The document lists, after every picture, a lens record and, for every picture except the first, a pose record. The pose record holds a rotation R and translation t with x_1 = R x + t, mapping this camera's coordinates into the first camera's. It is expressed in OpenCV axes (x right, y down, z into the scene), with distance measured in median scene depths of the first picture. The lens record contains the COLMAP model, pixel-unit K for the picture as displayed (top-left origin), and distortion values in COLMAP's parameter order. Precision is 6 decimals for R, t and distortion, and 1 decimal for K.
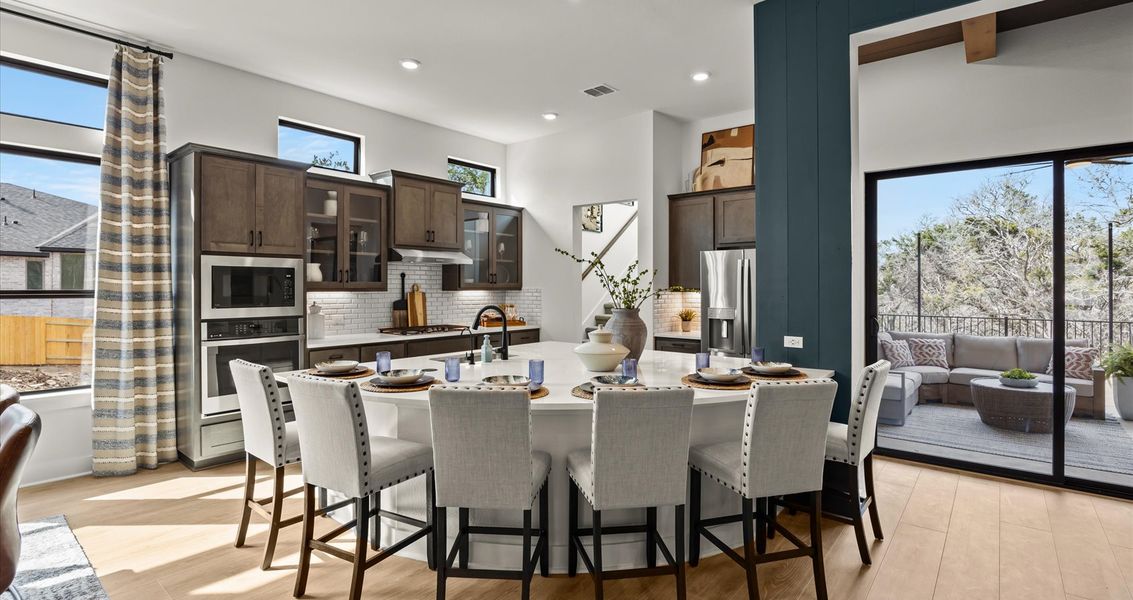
lens RADIAL K [[528.0, 0, 561.8], [0, 528.0, 283.1], [0, 0, 1]] dist [-0.004825, -0.001005]
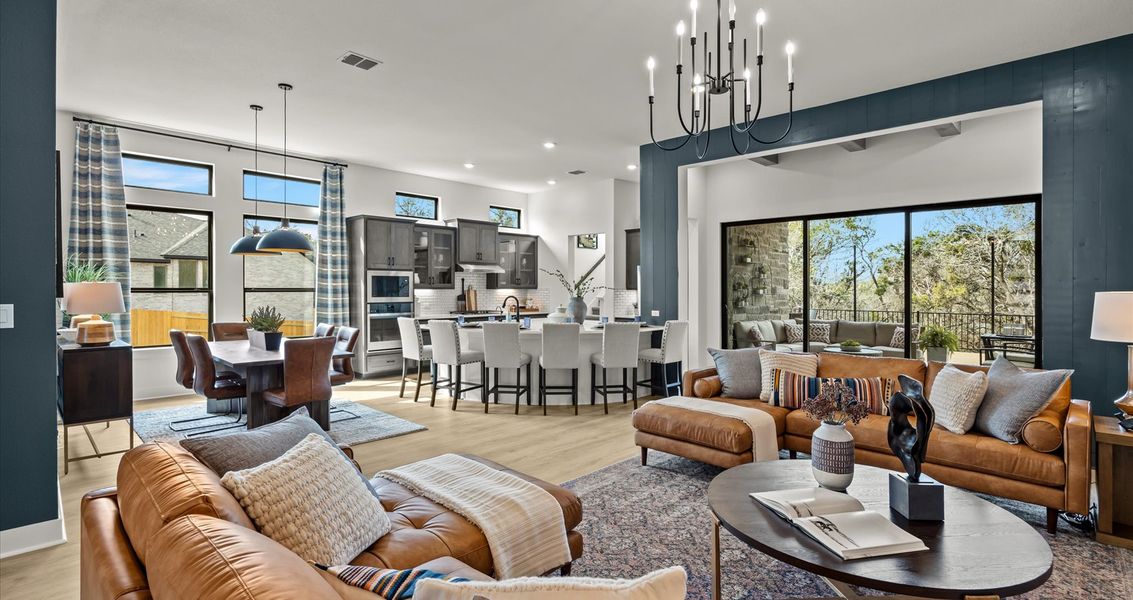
lens RADIAL K [[528.0, 0, 567.1], [0, 528.0, 292.0], [0, 0, 1]] dist [-0.004825, -0.001005]
pose [[0.997625, 0.002068, -0.068855, 0.148471], [-0.001082, 0.999896, 0.014359, -0.000366], [0.068877, -0.014251, 0.997523, -0.673724]]
